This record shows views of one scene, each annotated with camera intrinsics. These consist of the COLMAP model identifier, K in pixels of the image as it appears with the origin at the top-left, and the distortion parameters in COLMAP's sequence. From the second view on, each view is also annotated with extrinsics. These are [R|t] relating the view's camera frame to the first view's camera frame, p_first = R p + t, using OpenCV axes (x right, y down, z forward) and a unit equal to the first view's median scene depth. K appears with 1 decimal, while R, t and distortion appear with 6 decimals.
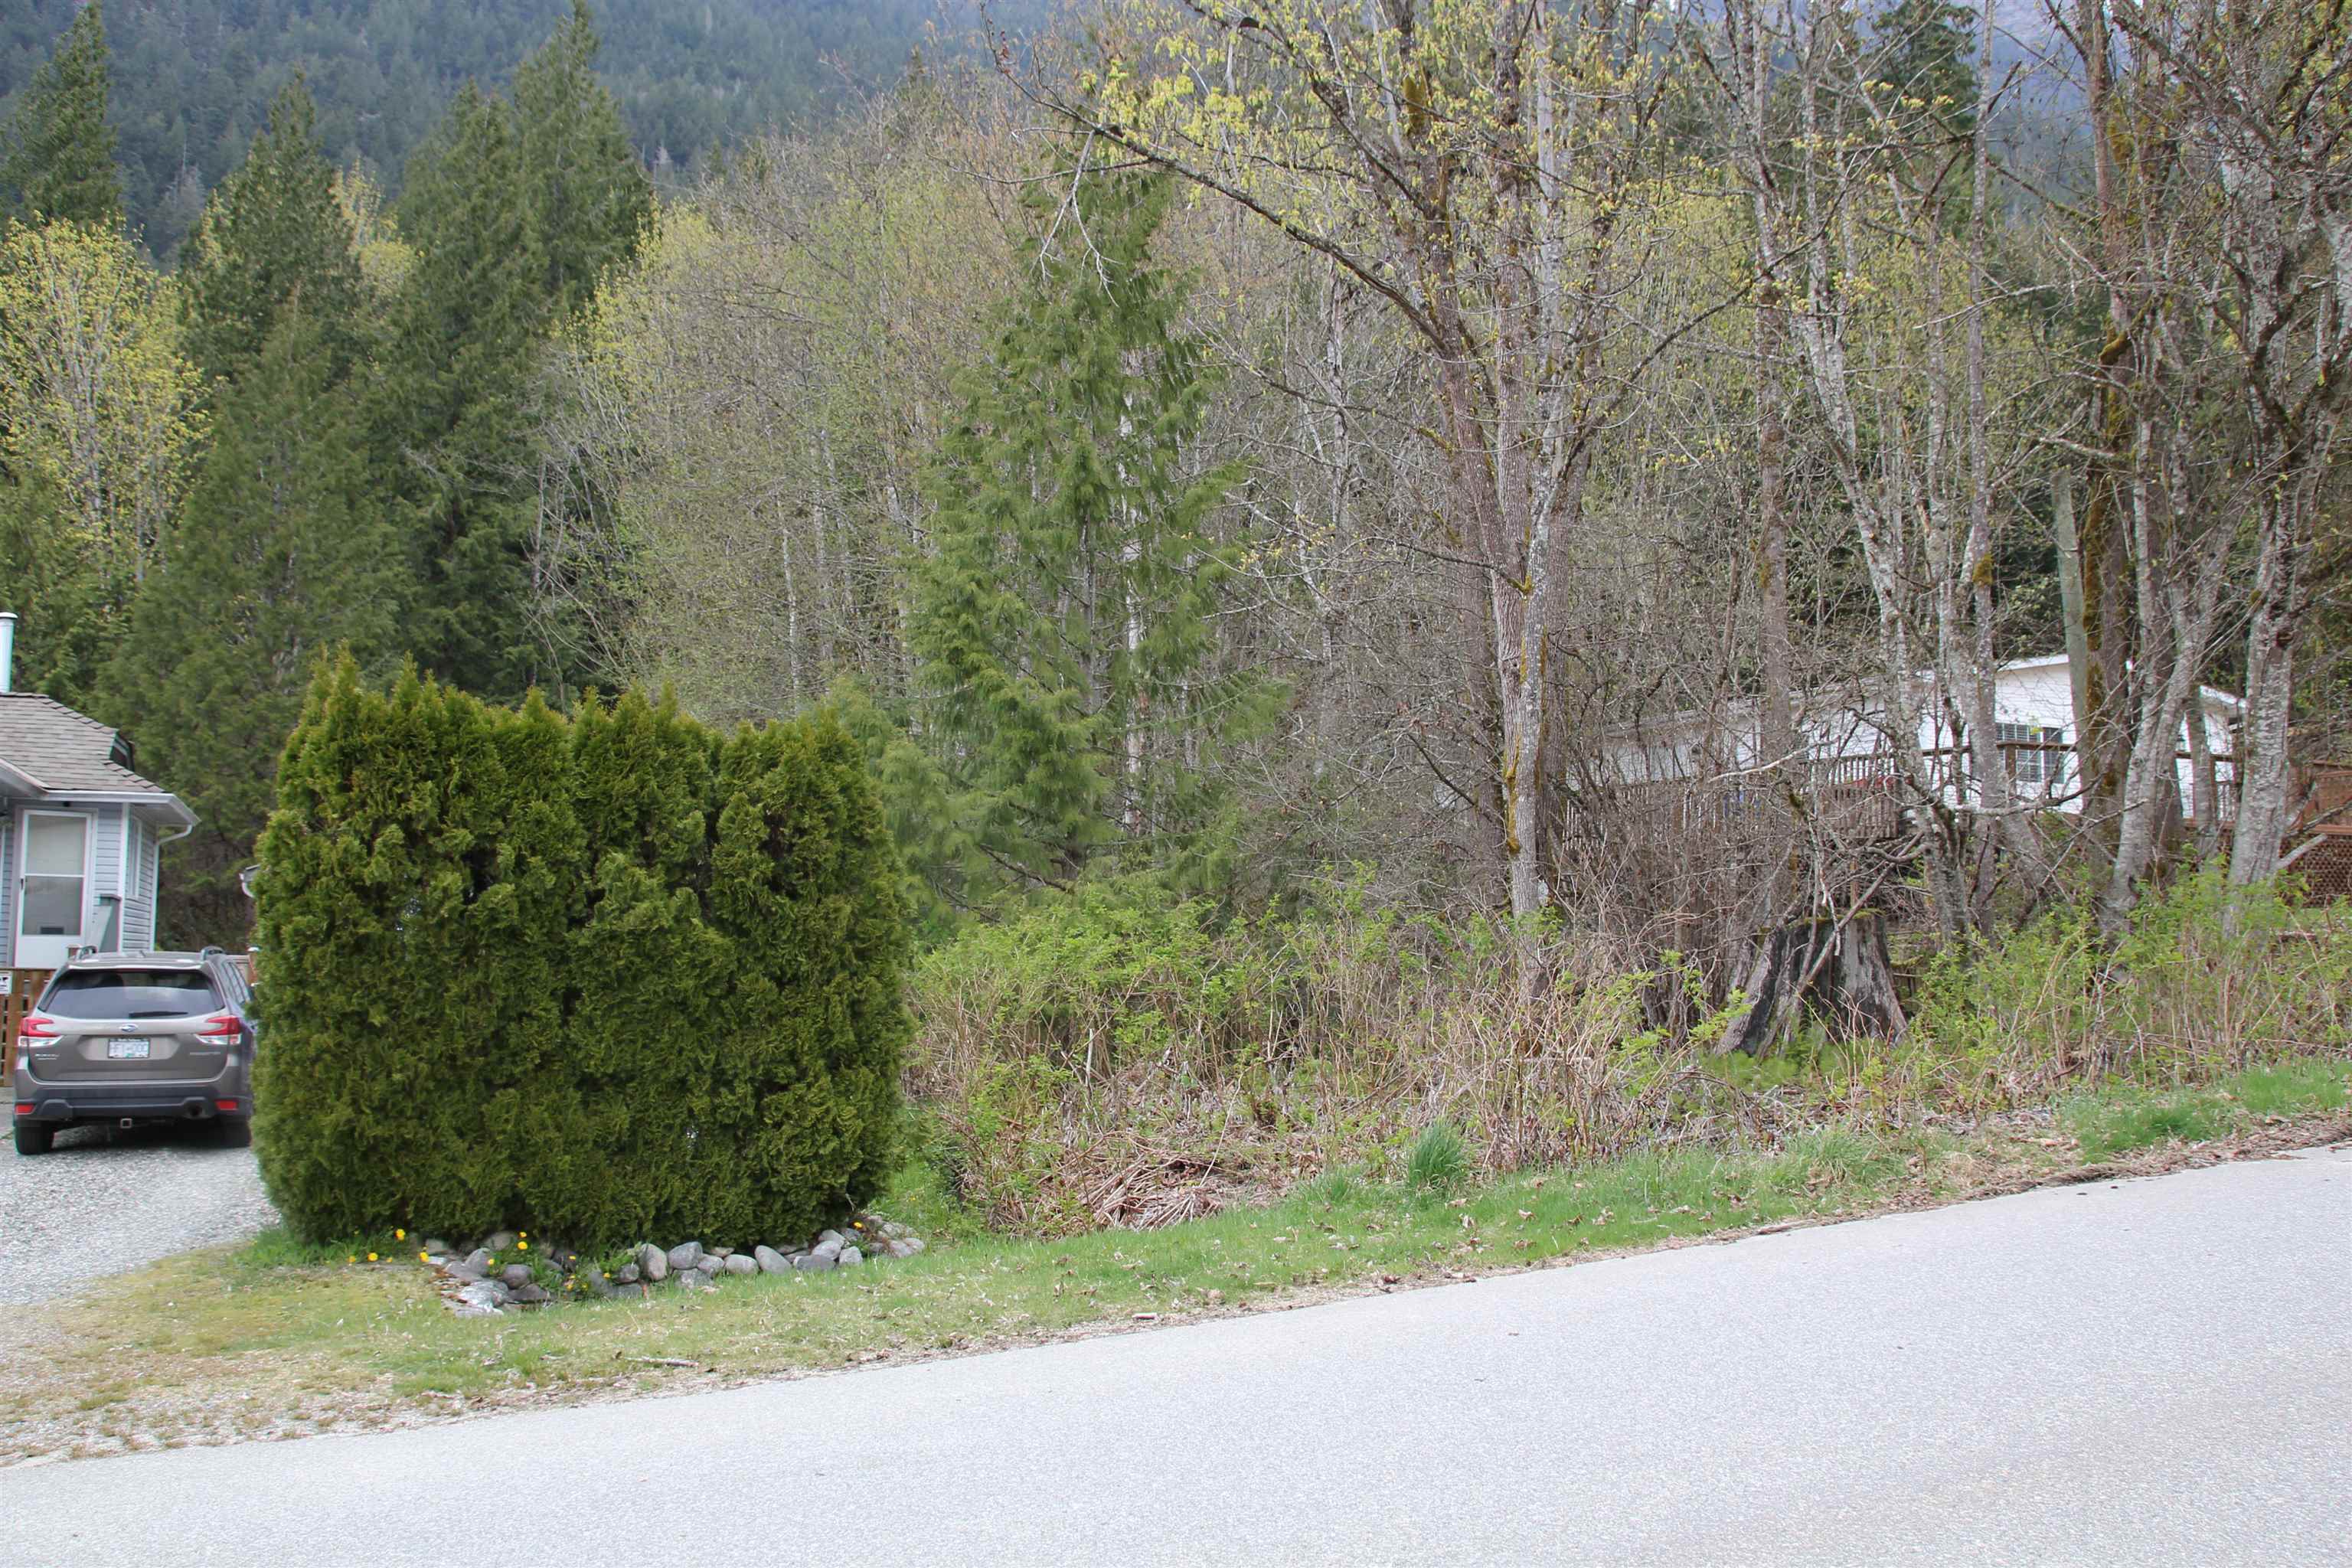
lens RADIAL K [[1949.8, 0, 1176.0], [0, 1949.8, 784.0], [0, 0, 1]] dist [-0.130328, 0.112239]
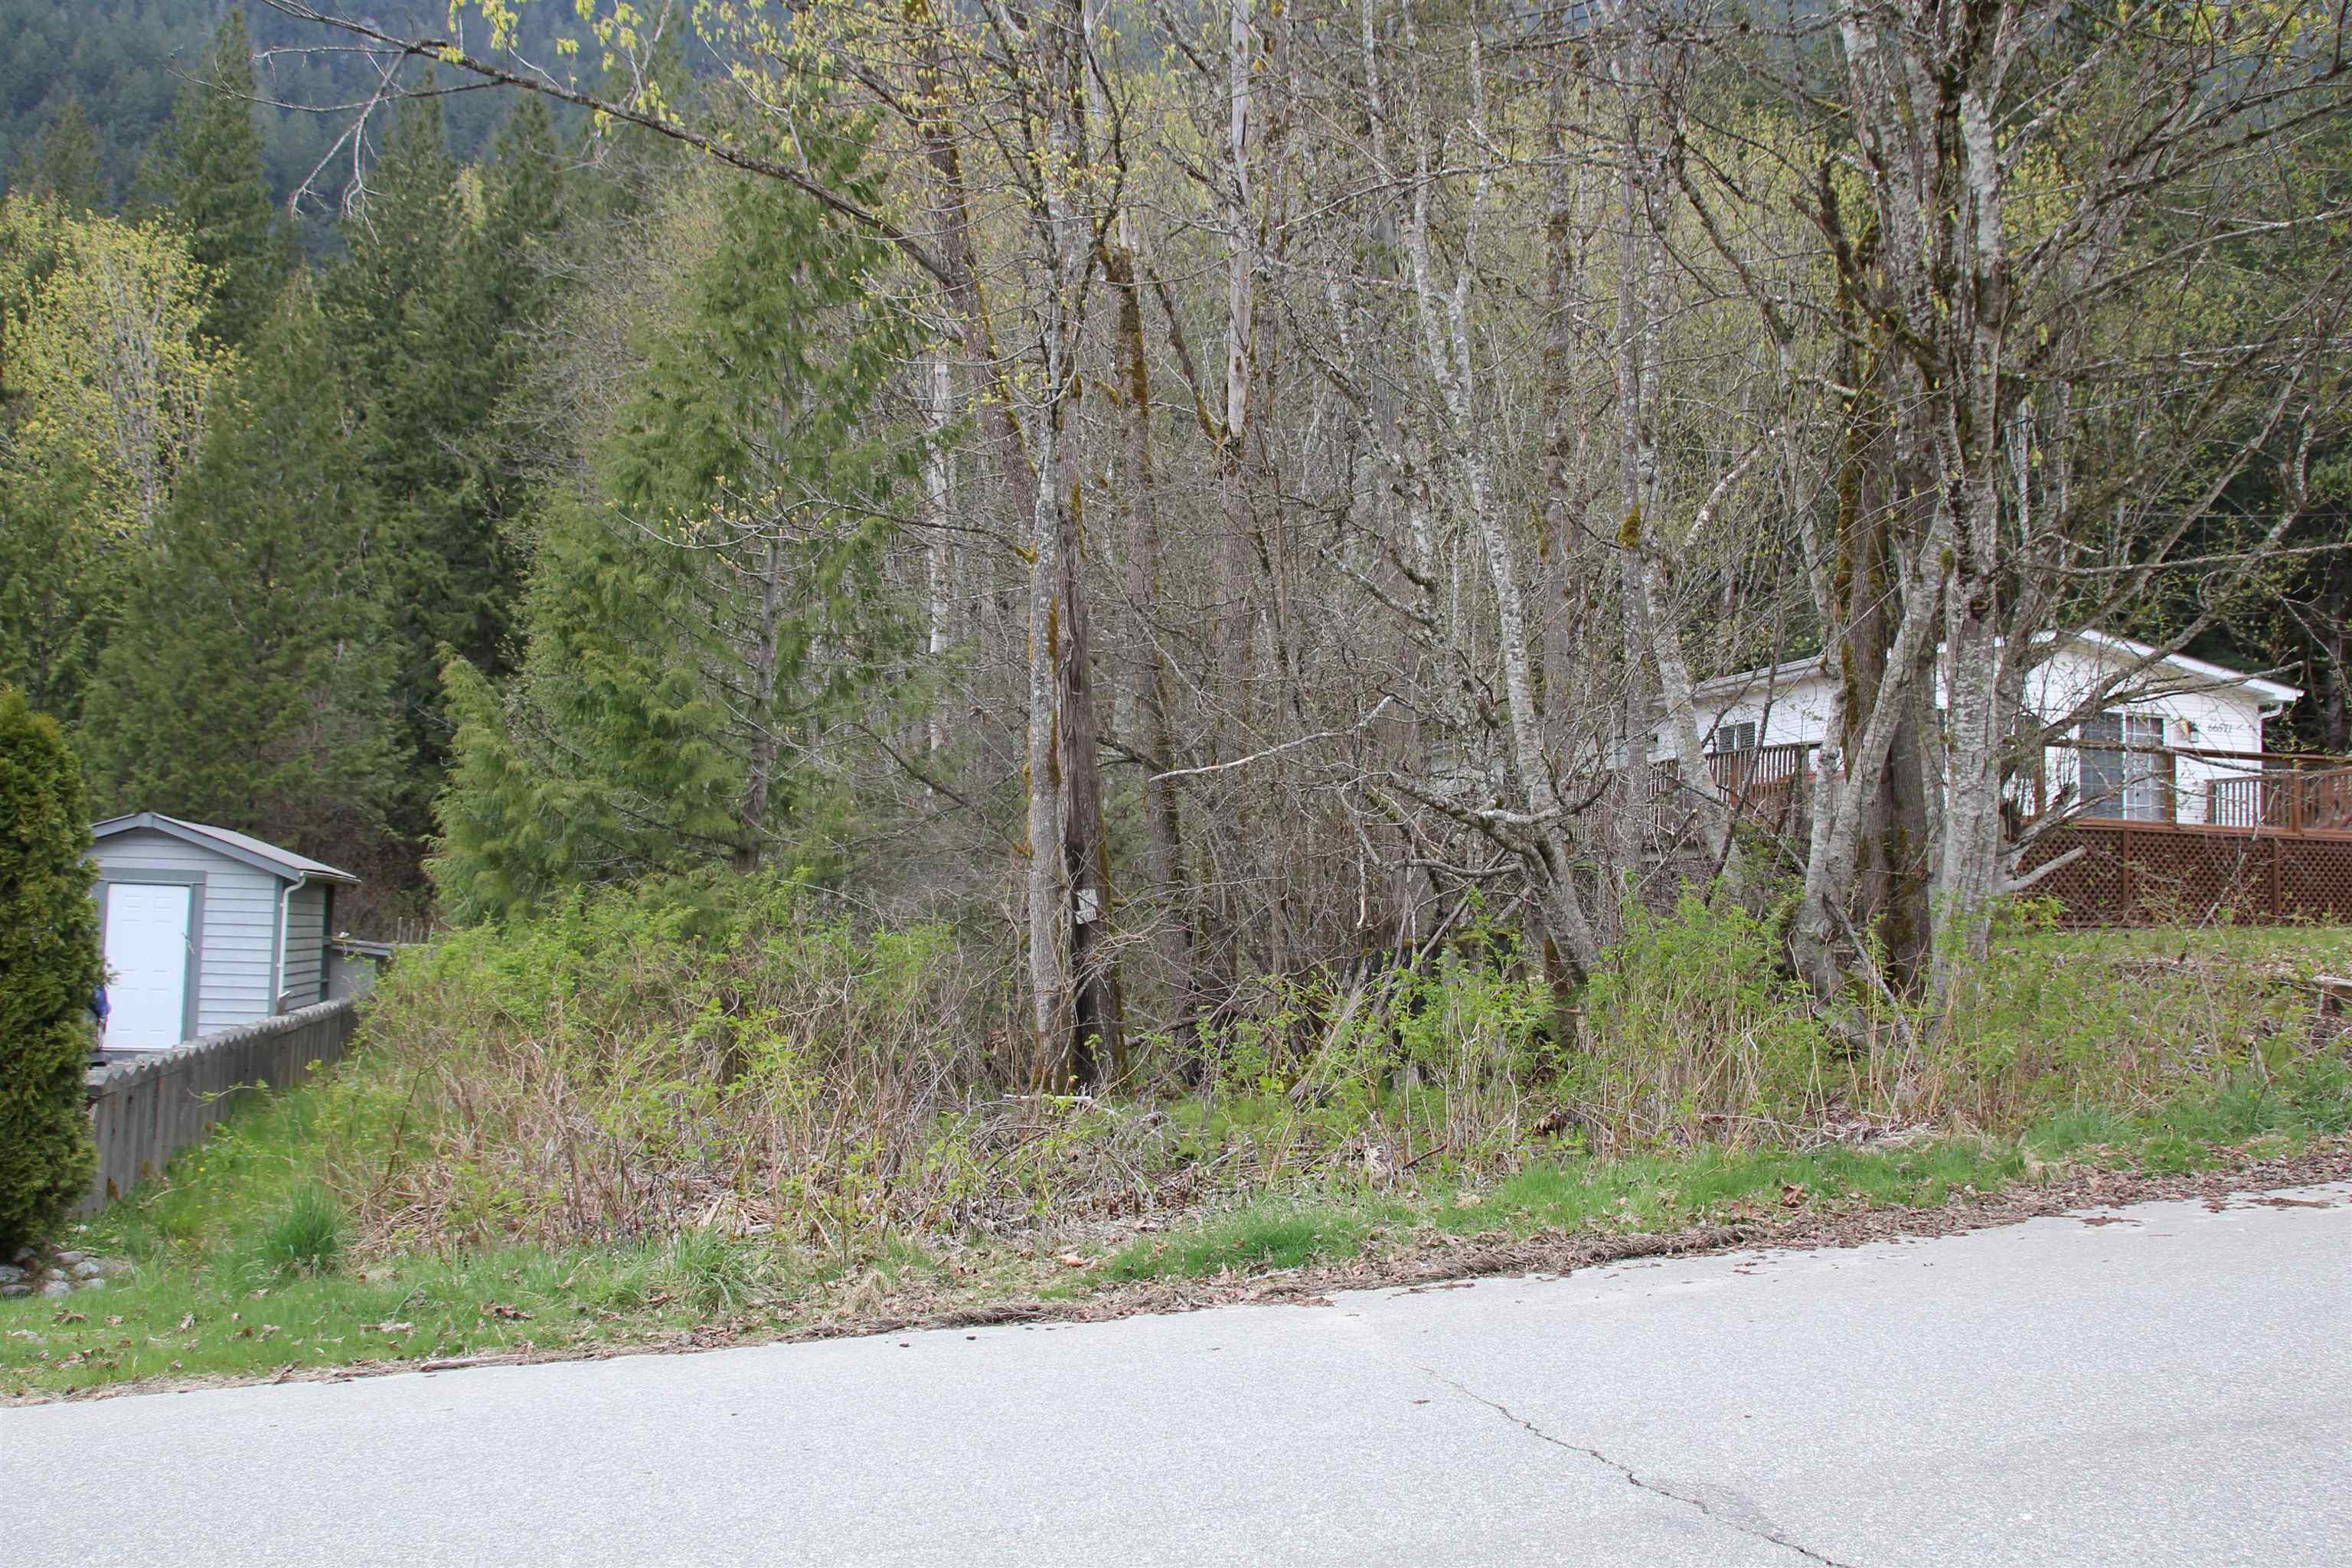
lens RADIAL K [[1987.3, 0, 1176.0], [0, 1987.3, 784.0], [0, 0, 1]] dist [-0.108052, -0.000201]
pose [[0.993558, 0.005180, -0.113204, 0.316020], [-0.004620, 0.999976, 0.005208, -0.003727], [0.113228, -0.004652, 0.993558, 0.116809]]
